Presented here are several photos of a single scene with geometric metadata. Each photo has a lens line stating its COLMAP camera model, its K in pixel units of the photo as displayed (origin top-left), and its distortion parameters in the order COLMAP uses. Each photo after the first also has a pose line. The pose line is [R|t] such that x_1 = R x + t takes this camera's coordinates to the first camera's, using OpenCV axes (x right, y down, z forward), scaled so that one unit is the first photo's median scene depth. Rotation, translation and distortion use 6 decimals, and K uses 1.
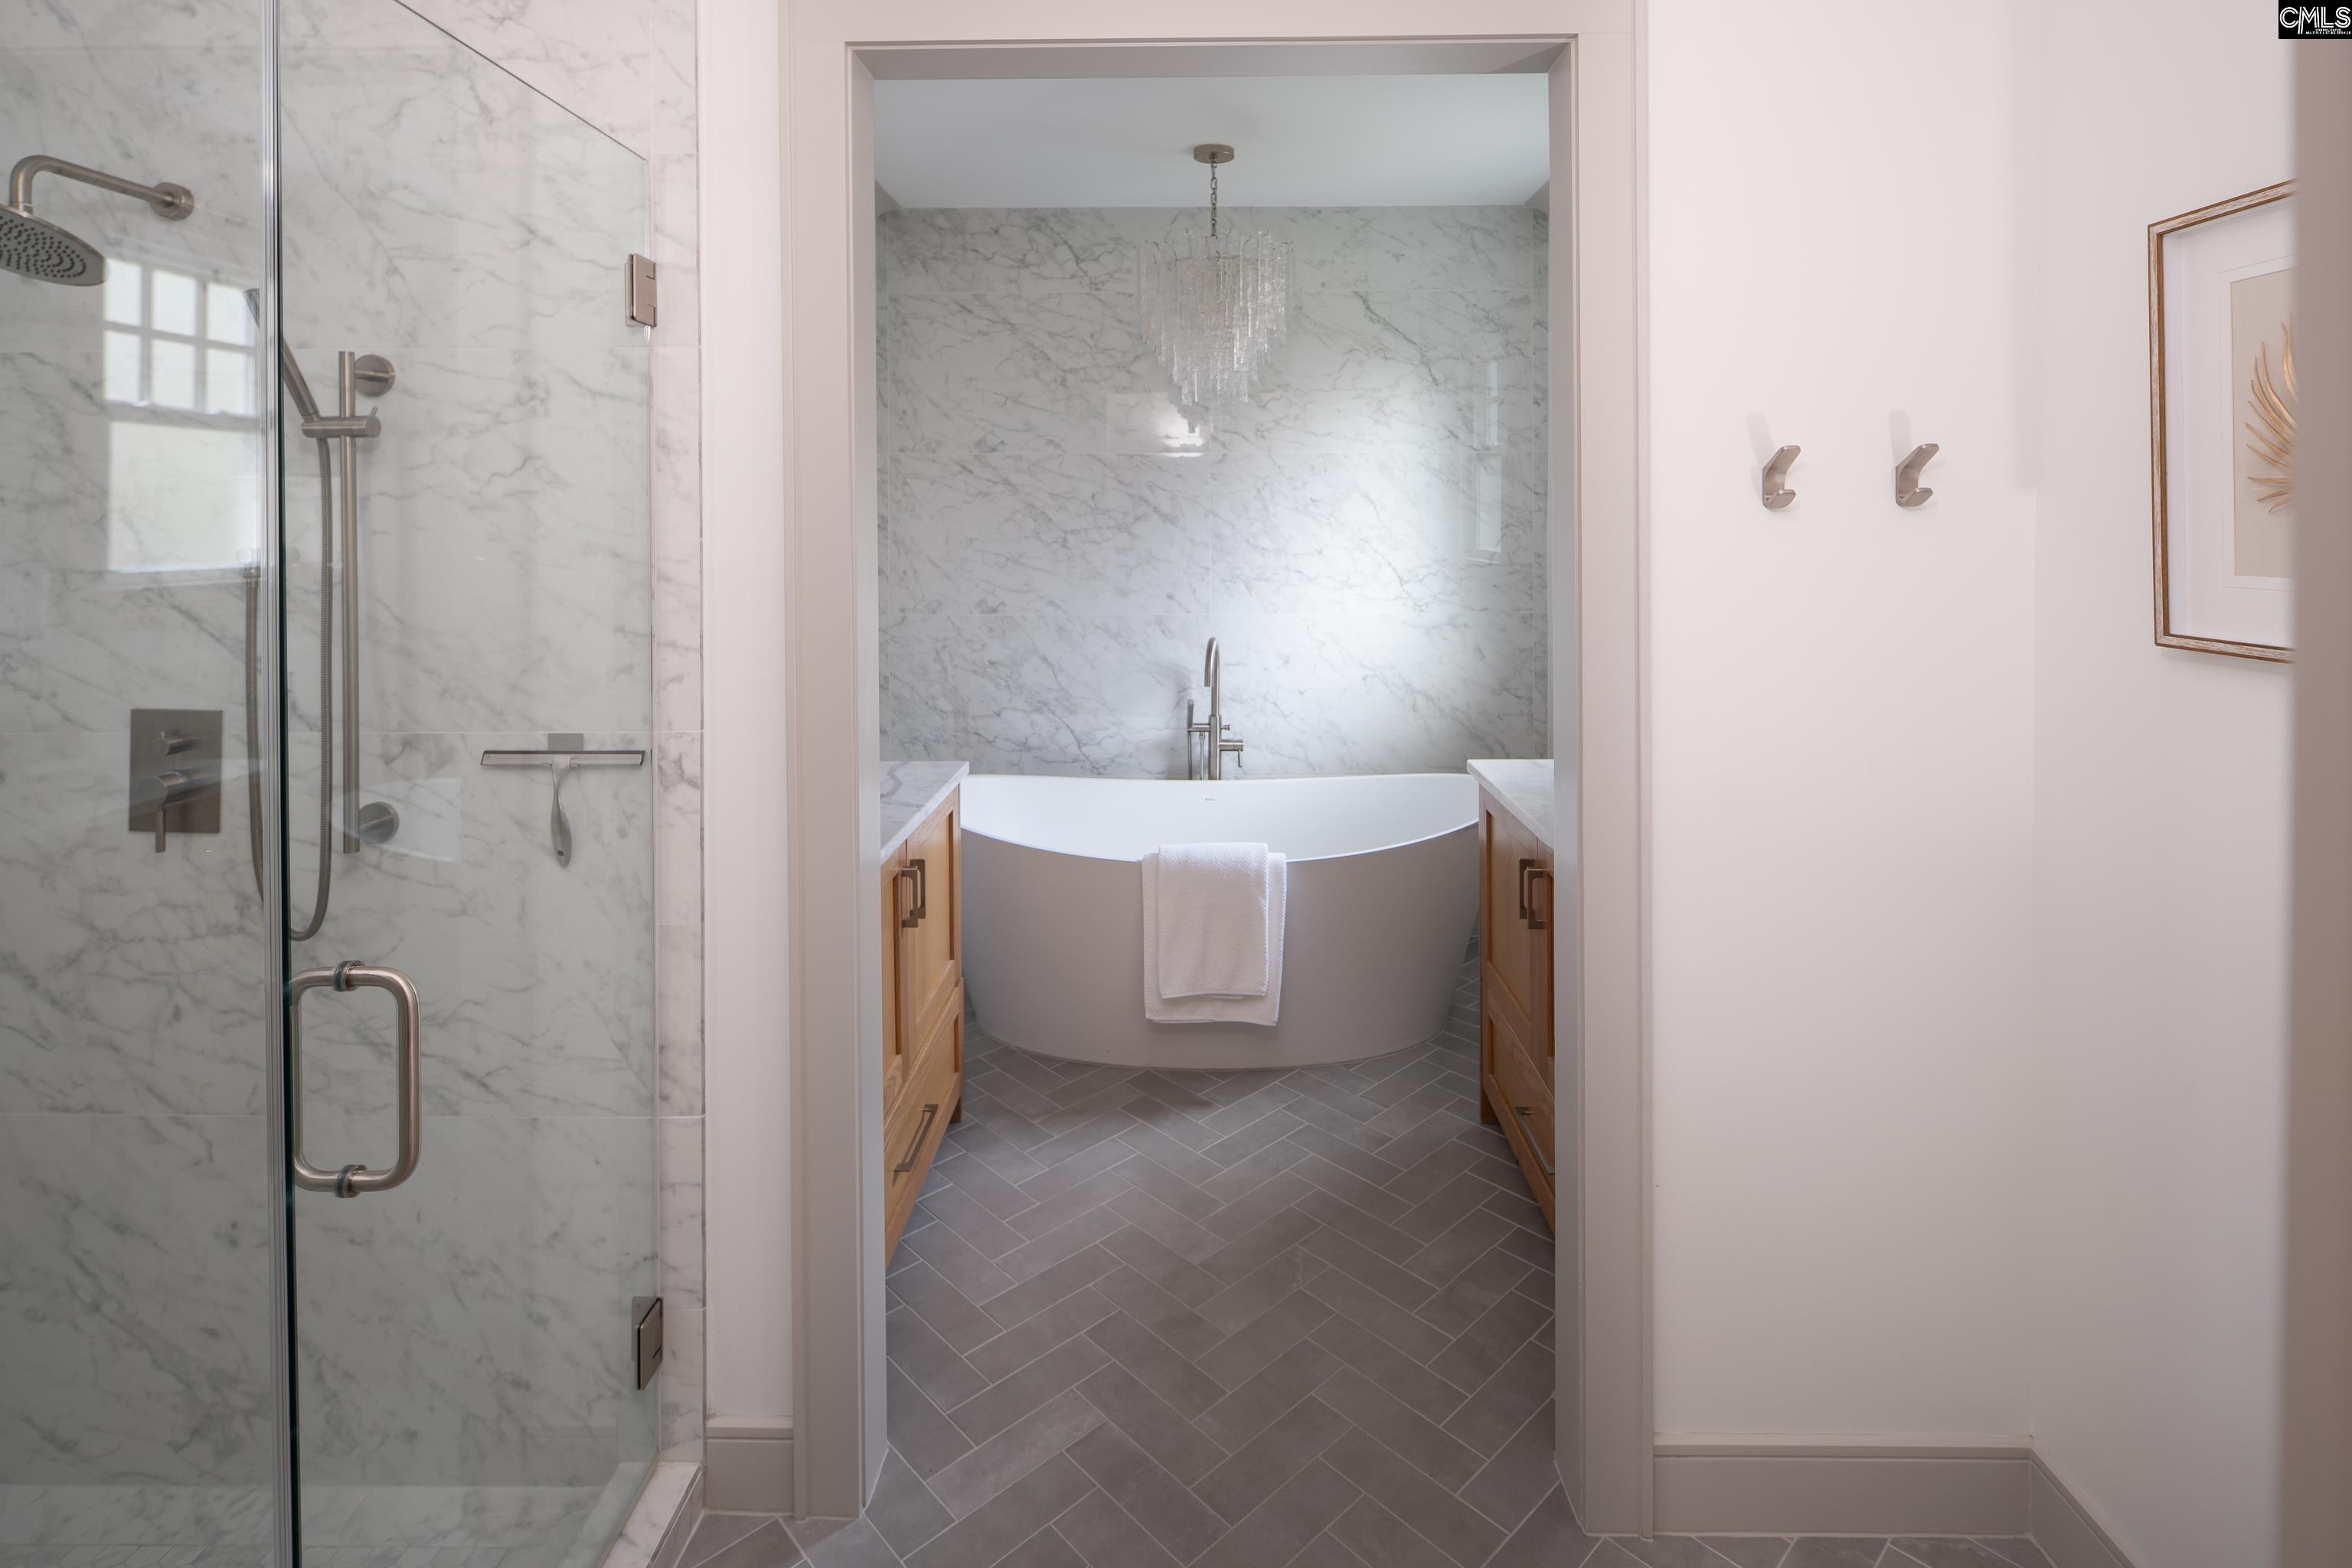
lens RADIAL K [[1136.7, 0, 1182.1], [0, 1136.7, 524.2], [0, 0, 1]] dist [0.002975, -0.004064]
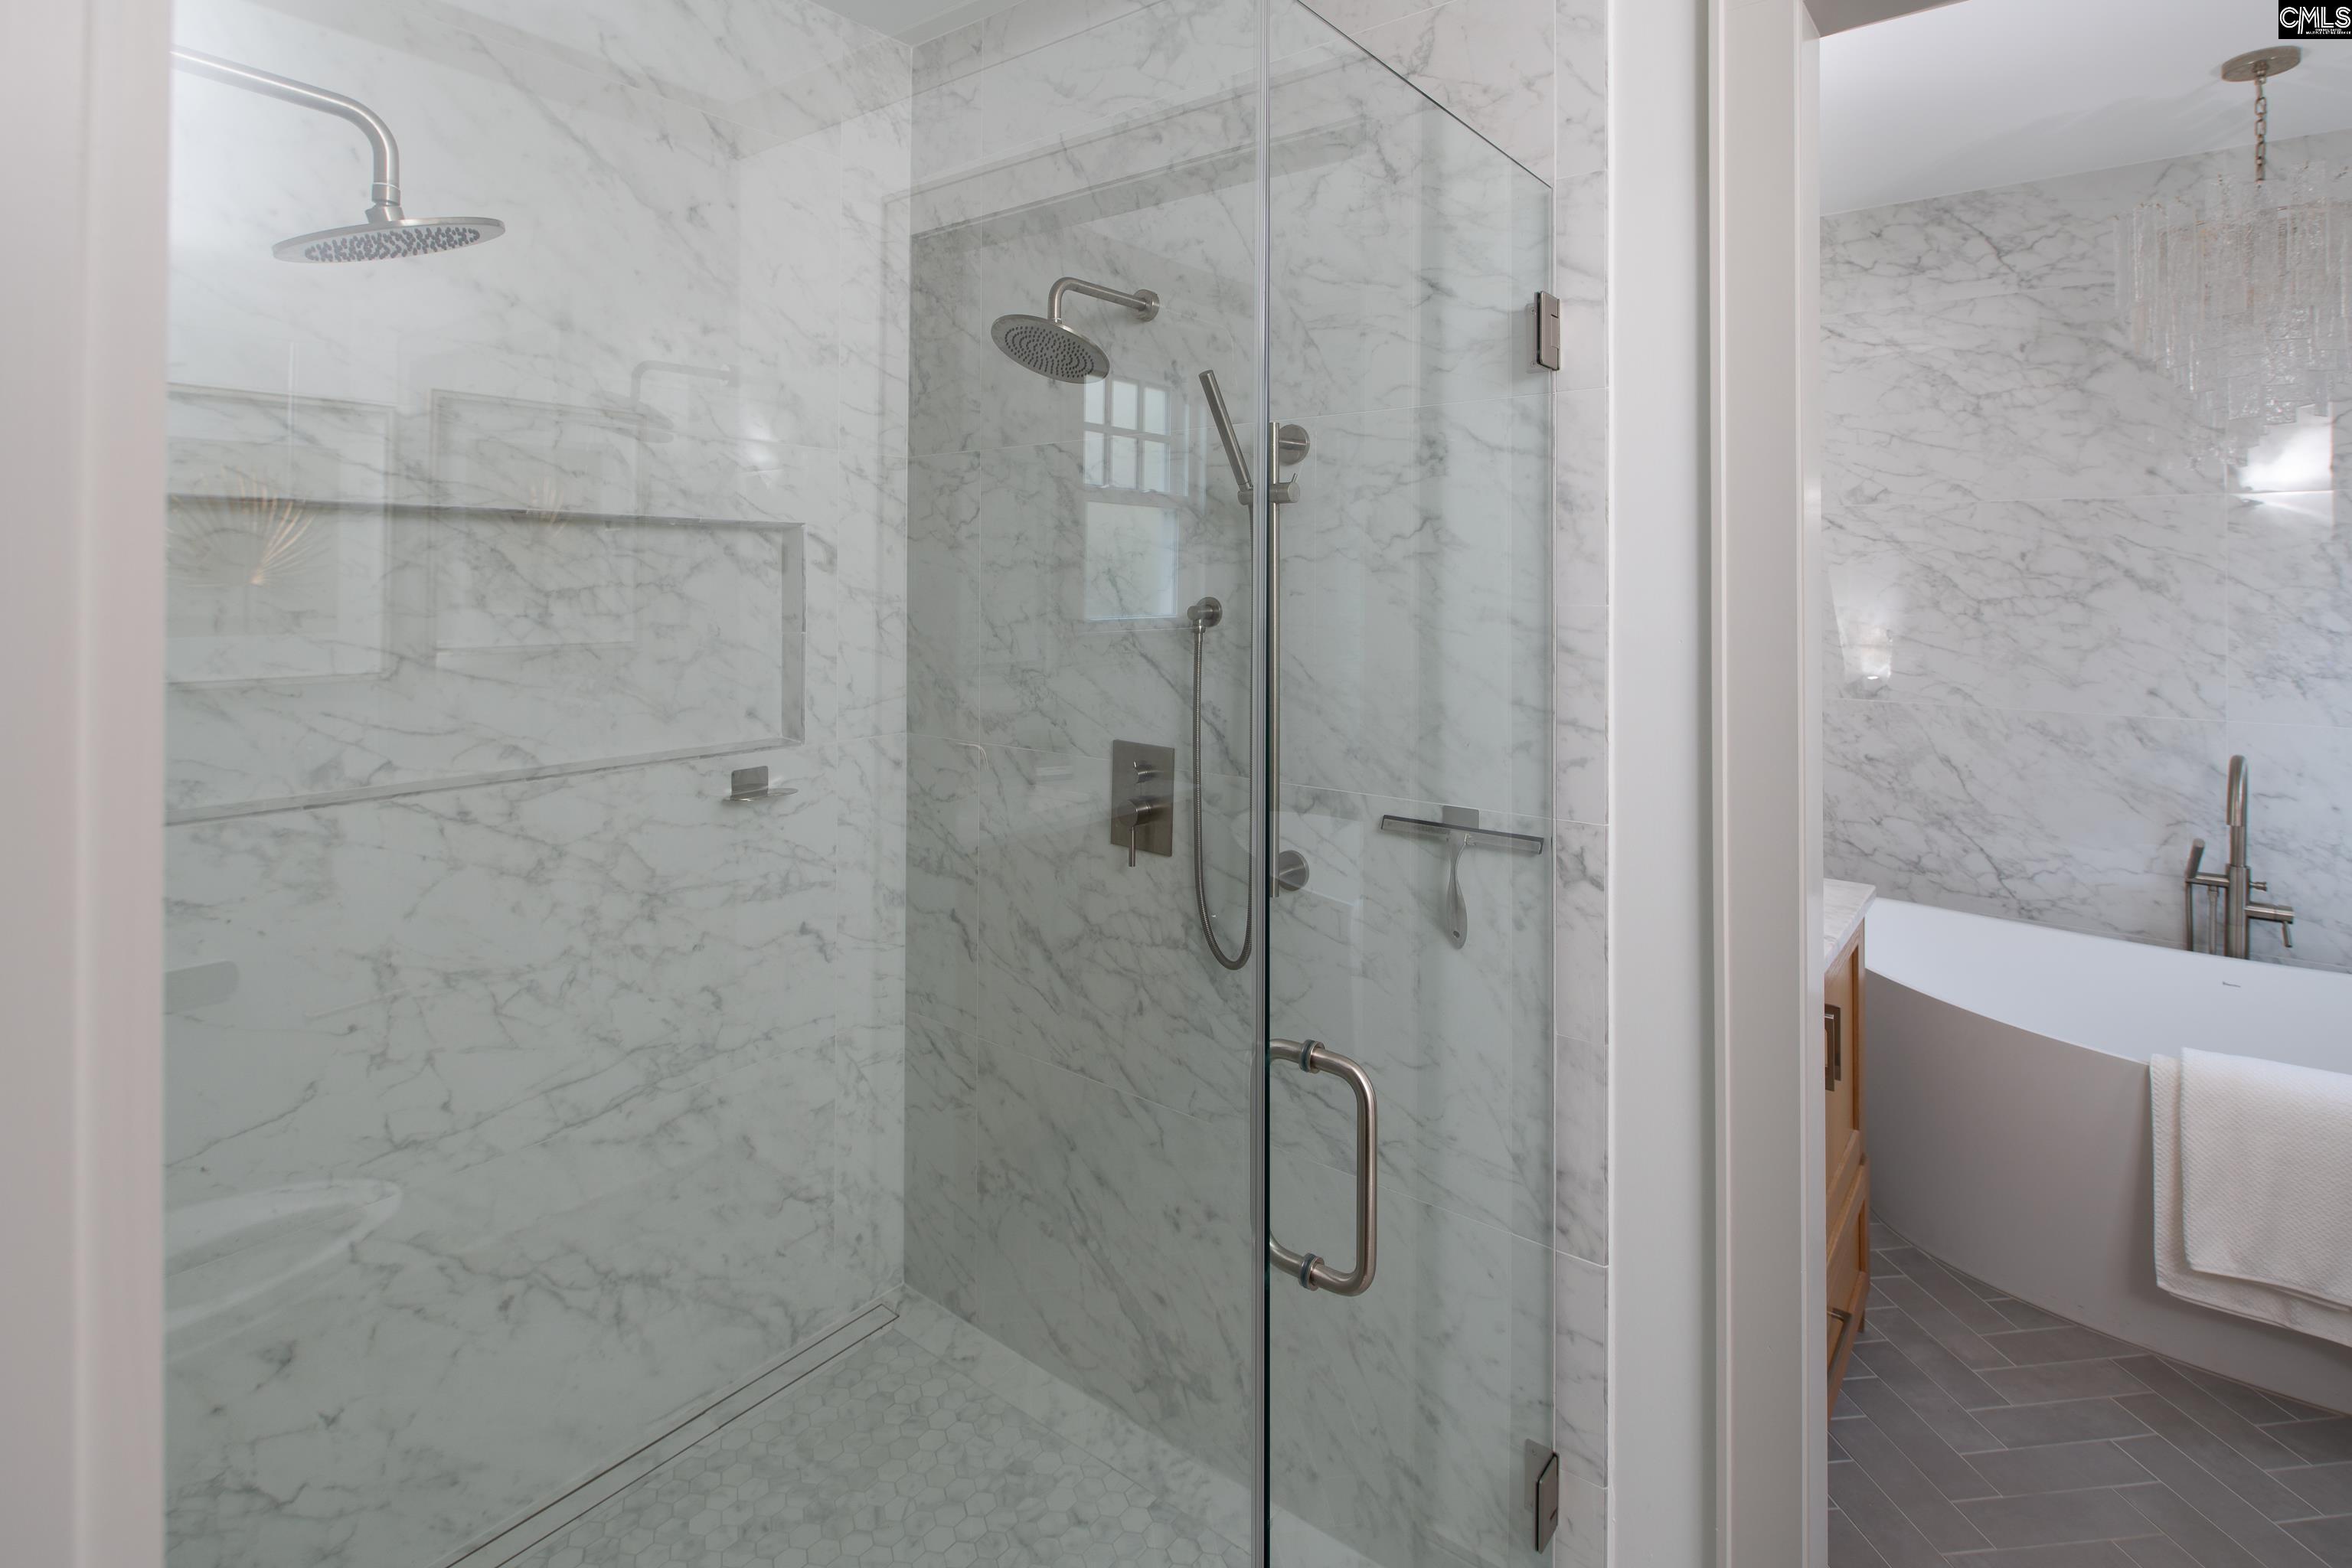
lens RADIAL K [[1148.9, 0, 1192.5], [0, 1148.9, 575.2], [0, 0, 1]] dist [-0.000095, -0.000873]
pose [[0.797743, 0.004687, -0.602980, -0.100755], [-0.010355, 0.999929, -0.005926, -0.001611], [0.602909, 0.010971, 0.797735, 0.068641]]
